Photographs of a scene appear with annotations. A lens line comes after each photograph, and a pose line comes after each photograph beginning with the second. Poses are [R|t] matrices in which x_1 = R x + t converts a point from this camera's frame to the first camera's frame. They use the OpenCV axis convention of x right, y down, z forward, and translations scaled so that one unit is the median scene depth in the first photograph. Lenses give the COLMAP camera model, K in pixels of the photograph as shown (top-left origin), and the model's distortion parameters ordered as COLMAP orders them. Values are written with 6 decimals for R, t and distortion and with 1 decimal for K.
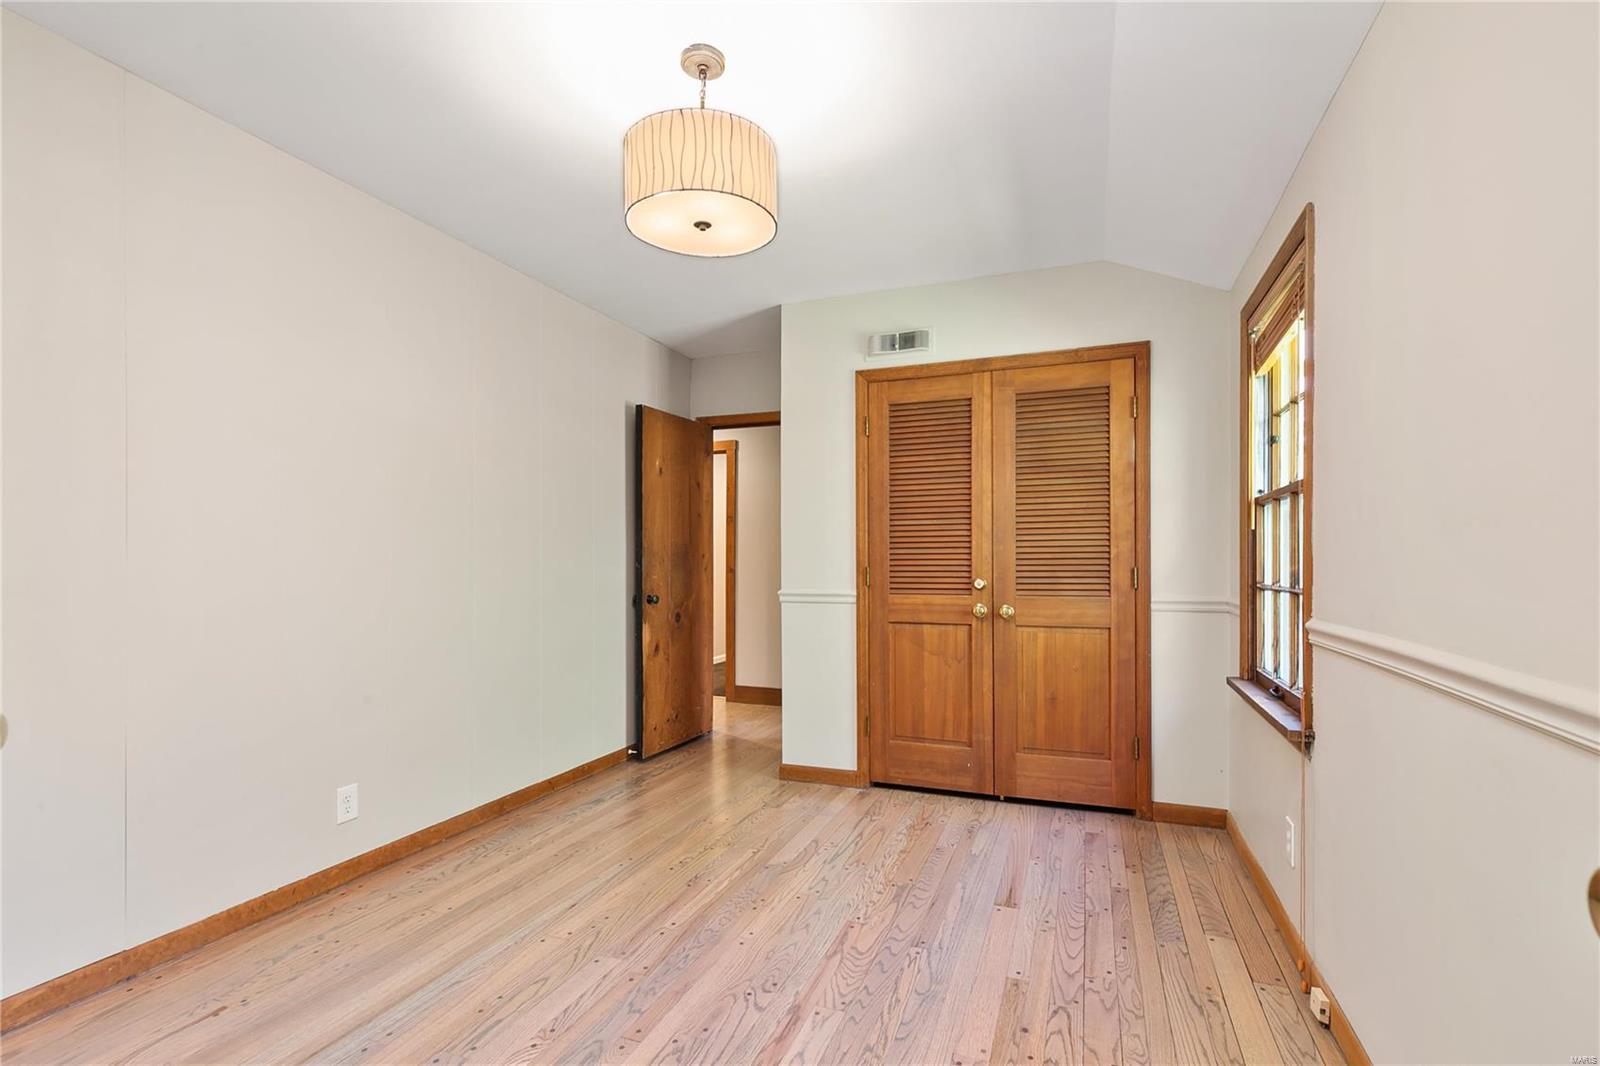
lens RADIAL K [[733.5, 0, 800.4], [0, 733.5, 544.4], [0, 0, 1]] dist [0.012753, 0.000439]
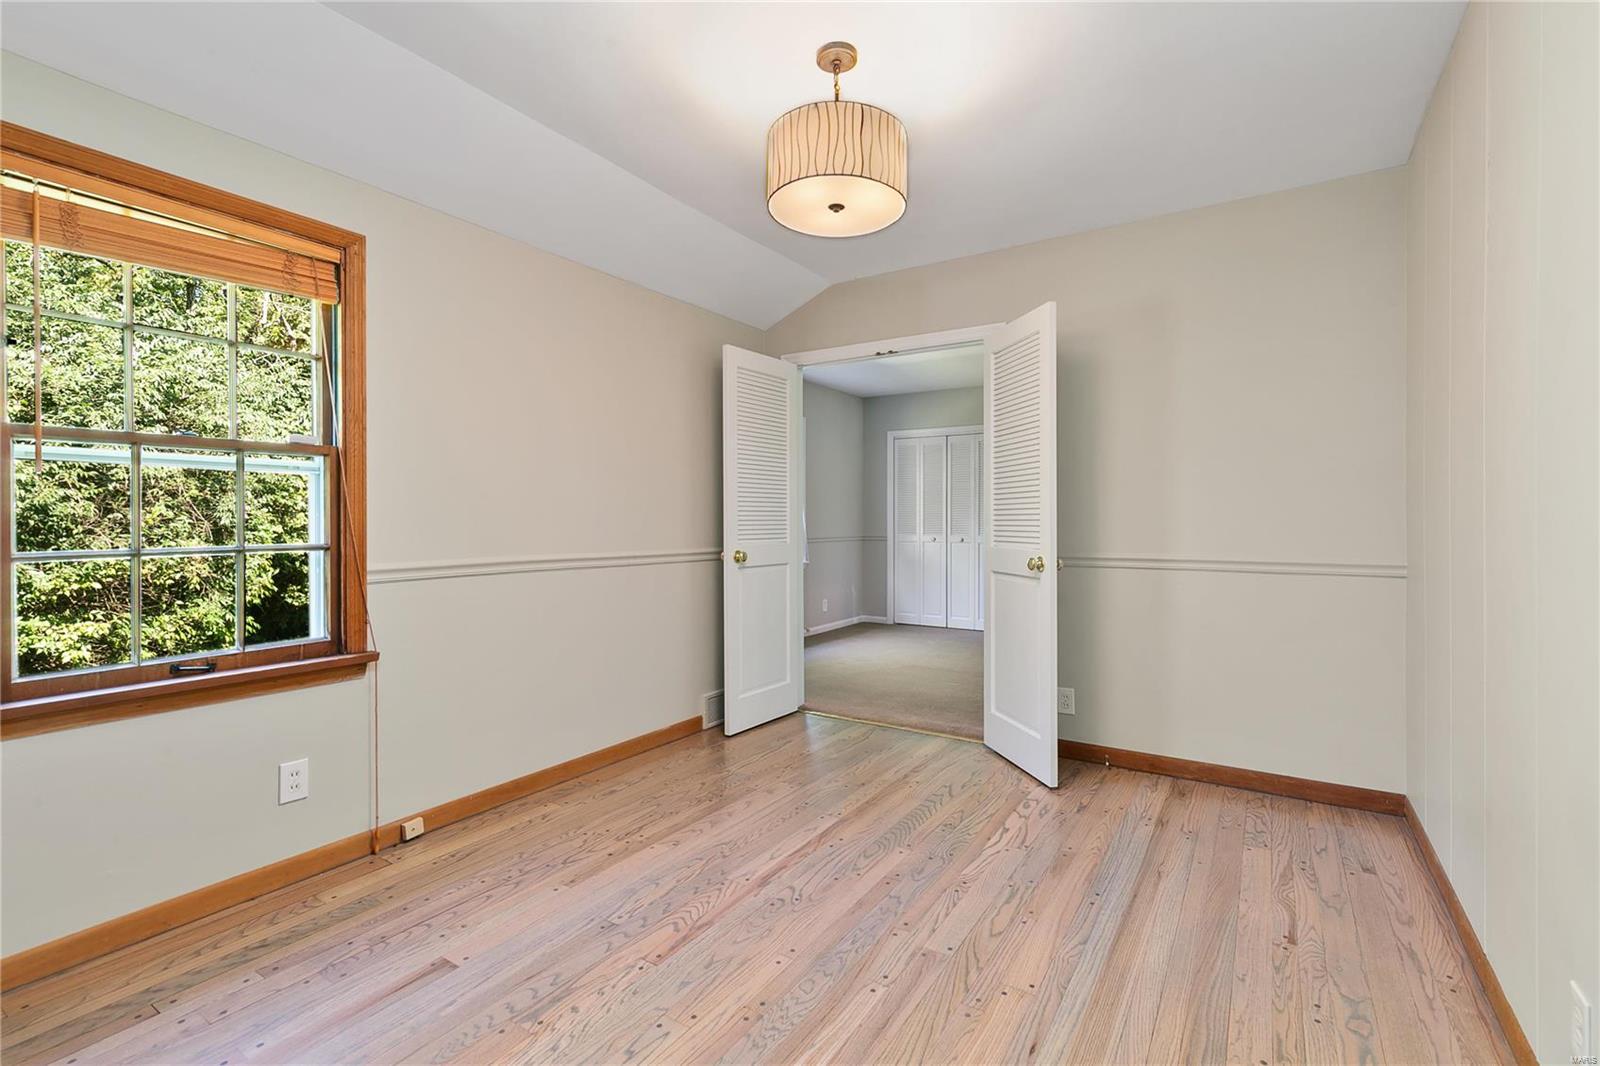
lens RADIAL K [[733.5, 0, 798.7], [0, 733.5, 529.0], [0, 0, 1]] dist [0.012753, 0.000439]
pose [[-0.979715, 0.002826, 0.200376, -0.288655], [0.001388, 0.999972, -0.007315, 0.045986], [-0.200391, -0.006889, -0.979692, 2.030117]]
